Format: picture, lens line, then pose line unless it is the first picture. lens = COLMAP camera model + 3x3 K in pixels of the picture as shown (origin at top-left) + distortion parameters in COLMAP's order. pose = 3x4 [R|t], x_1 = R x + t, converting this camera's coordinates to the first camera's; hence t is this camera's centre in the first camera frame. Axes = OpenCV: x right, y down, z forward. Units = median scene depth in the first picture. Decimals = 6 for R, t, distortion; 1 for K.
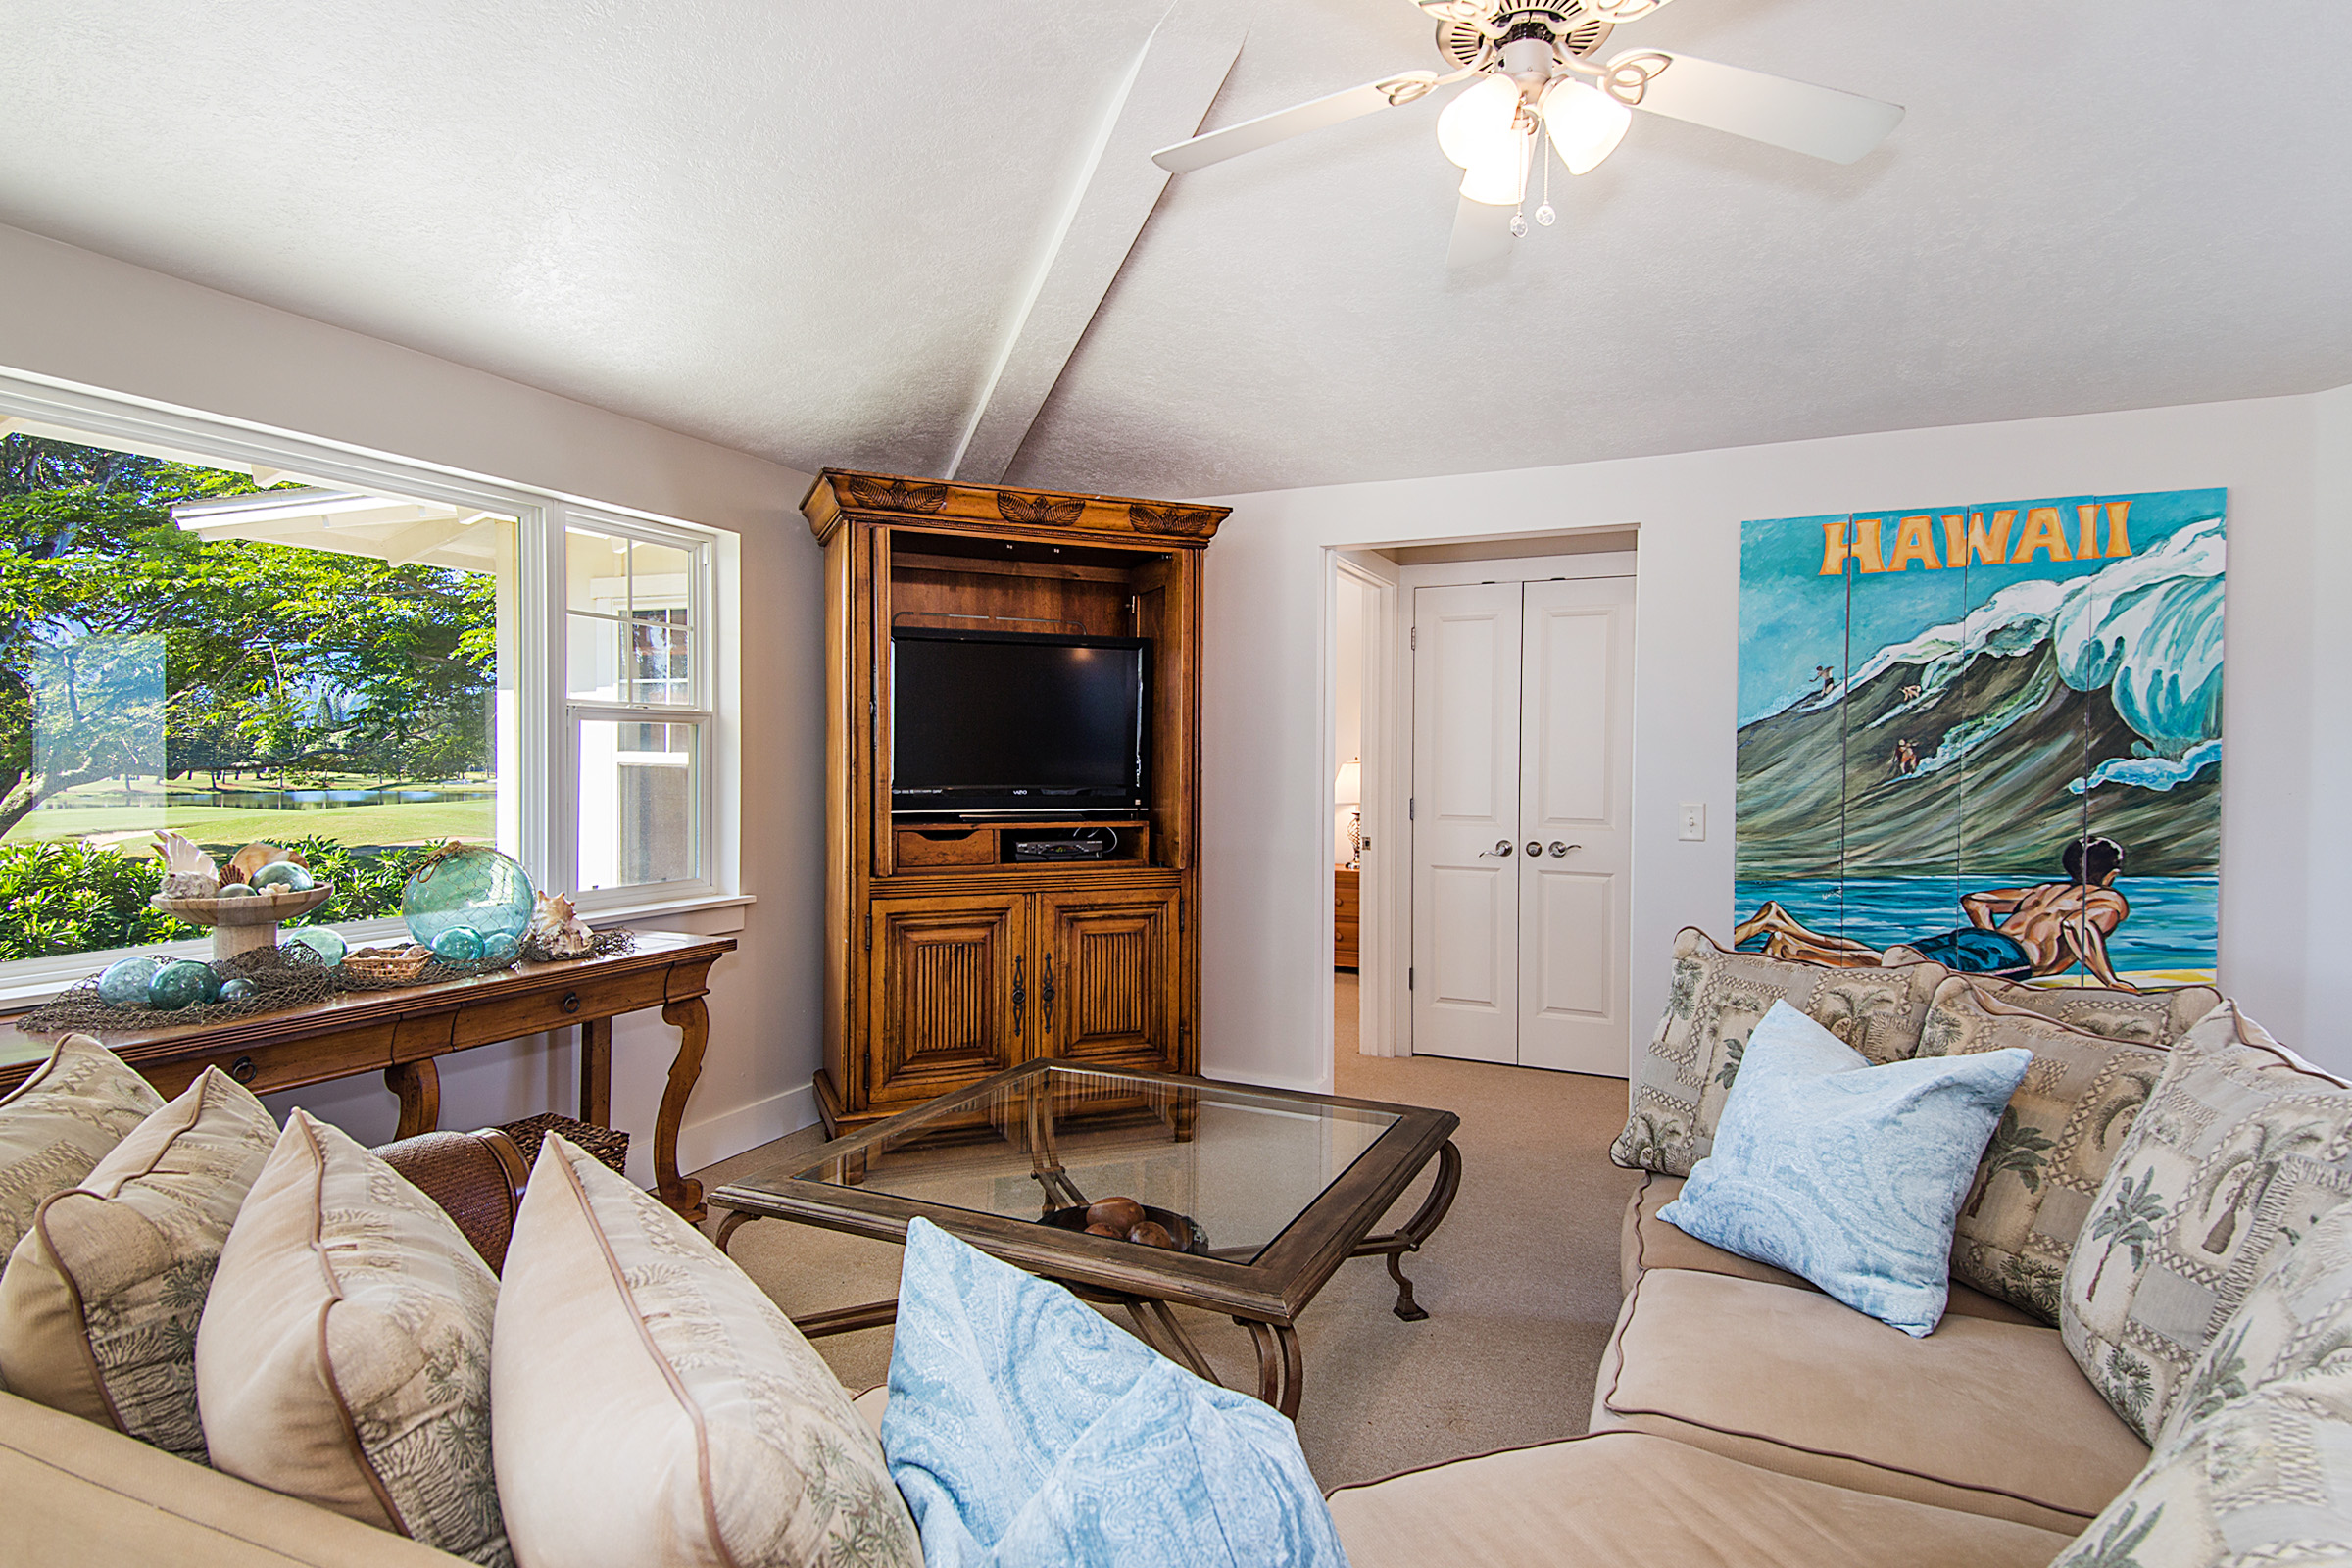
lens RADIAL K [[1274.5, 0, 1177.1], [0, 1274.5, 778.6], [0, 0, 1]] dist [-0.002616, -0.000663]
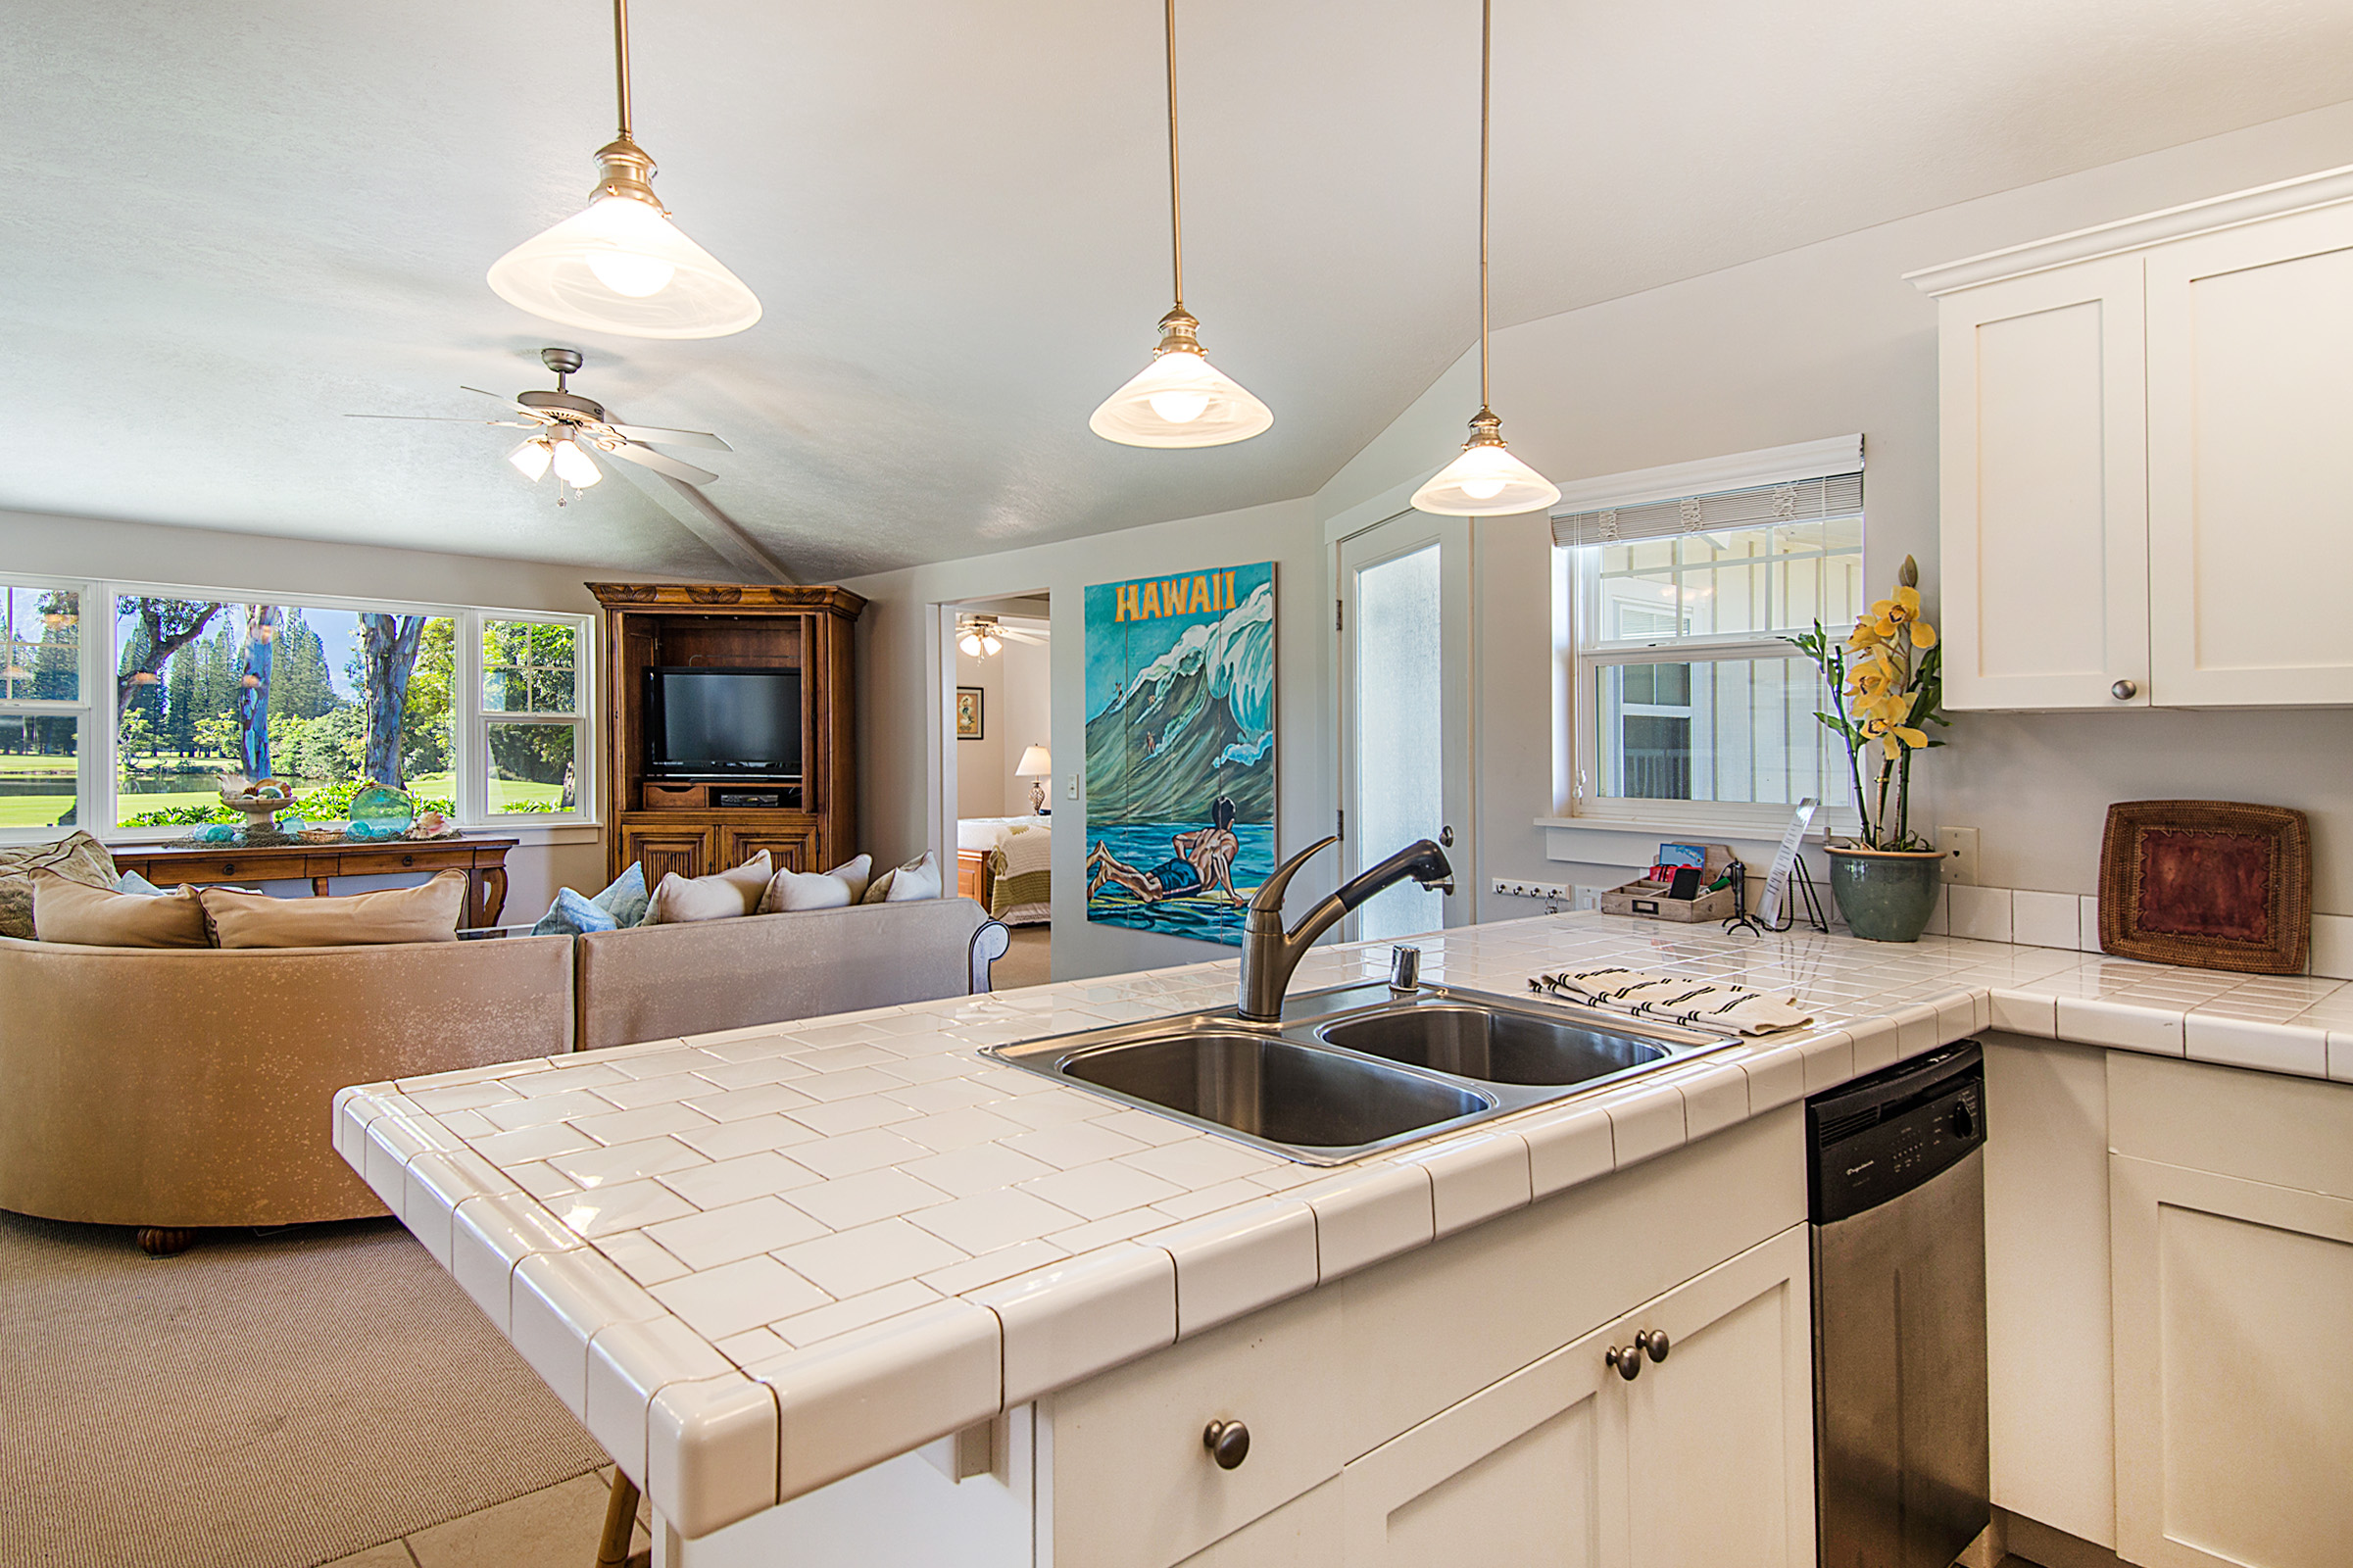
lens RADIAL K [[1347.4, 0, 1172.2], [0, 1347.4, 762.0], [0, 0, 1]] dist [-0.003377, -0.000653]
pose [[0.932235, 0.006681, -0.361793, 1.193741], [-0.010349, 0.999913, -0.008201, 0.017917], [0.361706, 0.011389, 0.932223, -0.472116]]
